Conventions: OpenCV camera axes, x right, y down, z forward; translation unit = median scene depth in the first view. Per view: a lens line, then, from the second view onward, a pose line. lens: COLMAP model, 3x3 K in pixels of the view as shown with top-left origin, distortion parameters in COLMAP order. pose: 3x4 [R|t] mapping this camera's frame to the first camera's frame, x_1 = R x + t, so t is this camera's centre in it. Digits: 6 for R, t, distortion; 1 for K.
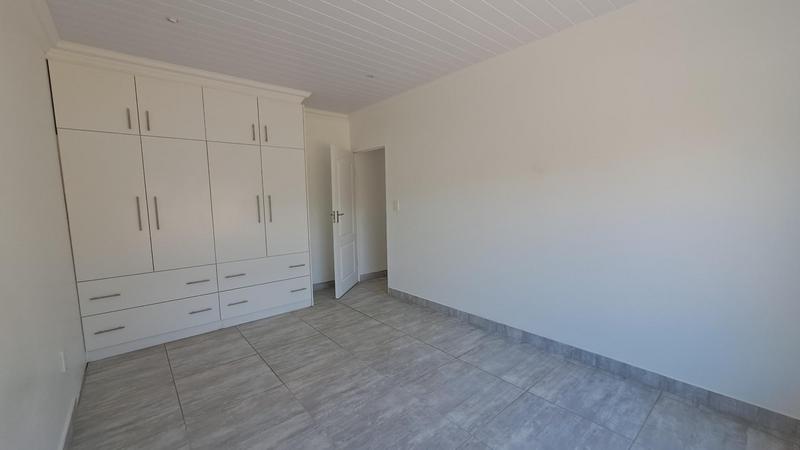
lens RADIAL K [[319.5, 0, 397.4], [0, 319.5, 226.0], [0, 0, 1]] dist [-0.001104, 0.001627]
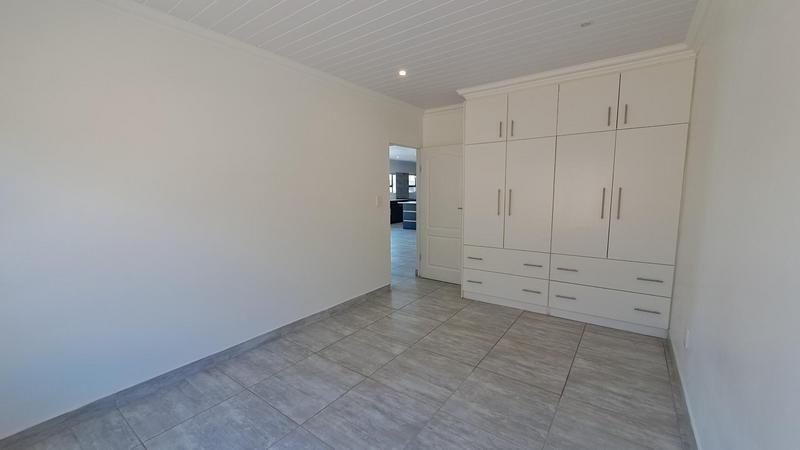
lens RADIAL K [[319.5, 0, 403.1], [0, 319.5, 223.0], [0, 0, 1]] dist [-0.001104, 0.001627]
pose [[0.250808, 0.111049, -0.961646, 0.517997], [-0.092141, 0.991627, 0.090480, -0.050490], [0.963642, 0.065914, 0.258940, 0.424601]]
